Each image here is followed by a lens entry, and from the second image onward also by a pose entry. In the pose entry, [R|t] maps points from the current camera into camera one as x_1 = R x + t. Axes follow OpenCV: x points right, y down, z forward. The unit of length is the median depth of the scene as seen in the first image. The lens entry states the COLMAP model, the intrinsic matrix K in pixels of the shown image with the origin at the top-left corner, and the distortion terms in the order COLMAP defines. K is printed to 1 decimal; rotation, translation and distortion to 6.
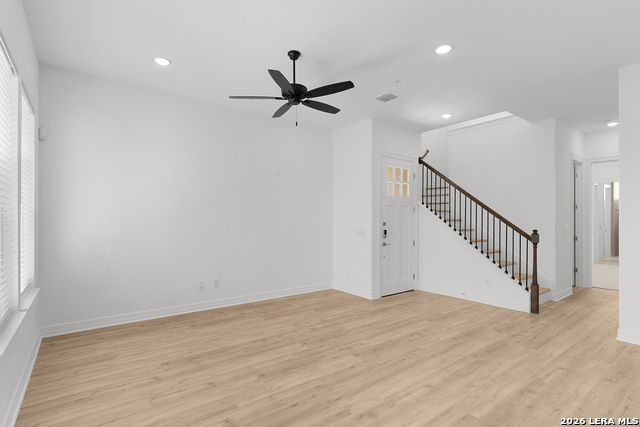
lens RADIAL K [[313.6, 0, 317.5], [0, 313.6, 219.0], [0, 0, 1]] dist [0.003994, -0.001041]
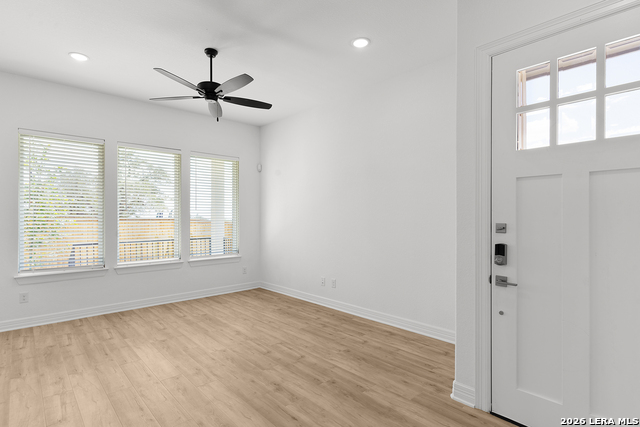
lens RADIAL K [[328.5, 0, 321.0], [0, 328.5, 217.9], [0, 0, 1]] dist [0.007576, -0.000925]
pose [[0.087602, -0.002723, -0.996152, 0.759969], [0.005343, 0.999983, -0.002264, 0.003672], [0.996141, -0.005124, 0.087615, 0.953242]]
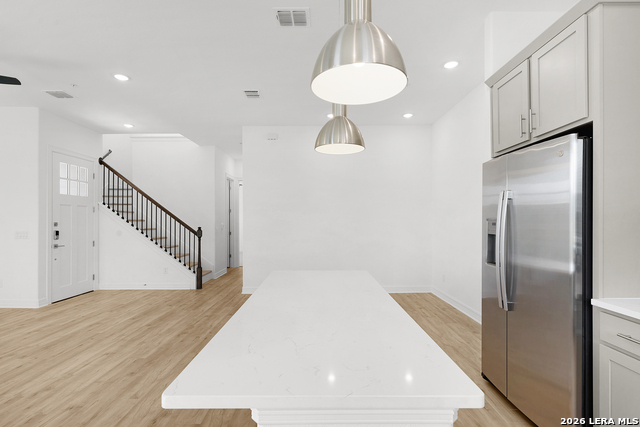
lens RADIAL K [[313.6, 0, 320.5], [0, 313.6, 219.3], [0, 0, 1]] dist [0.003994, -0.001041]
pose [[0.604772, 0.000737, 0.796399, -0.070321], [0.001714, 0.999996, -0.002227, 0.005327], [-0.796397, 0.002712, 0.604768, -0.243372]]
